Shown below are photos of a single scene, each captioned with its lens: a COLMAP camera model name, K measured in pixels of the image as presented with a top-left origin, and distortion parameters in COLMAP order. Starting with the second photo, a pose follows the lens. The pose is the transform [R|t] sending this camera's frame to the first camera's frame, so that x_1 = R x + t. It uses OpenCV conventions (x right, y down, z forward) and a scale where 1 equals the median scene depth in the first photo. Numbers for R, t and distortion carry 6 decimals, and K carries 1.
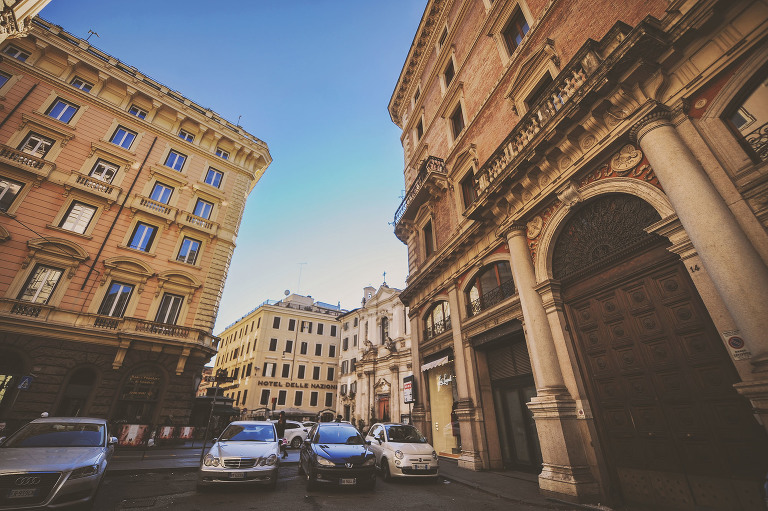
lens RADIAL K [[309.6, 0, 384.0], [0, 309.6, 255.5], [0, 0, 1]] dist [-0.018294, -0.000641]
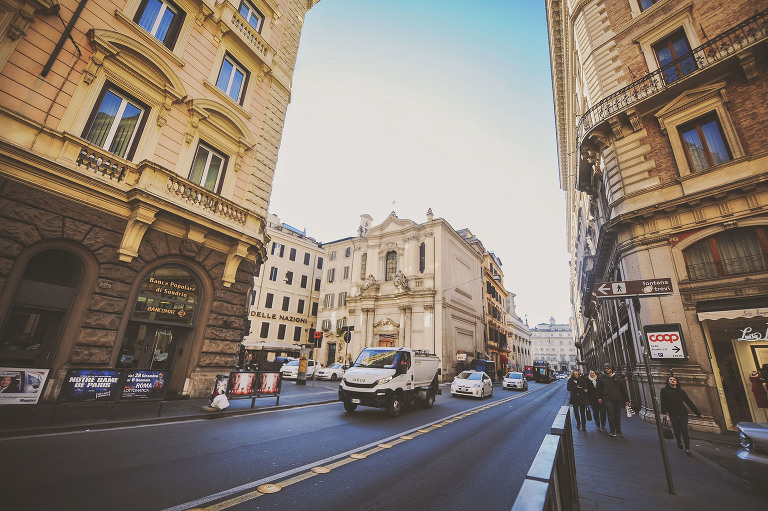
lens RADIAL K [[309.6, 0, 384.0], [0, 309.6, 255.5], [0, 0, 1]] dist [-0.018294, -0.000641]
pose [[0.951980, 0.145463, 0.269395, -0.486818], [-0.190461, 0.970304, 0.149116, 0.166167], [-0.239704, -0.193265, 0.951415, 0.337065]]
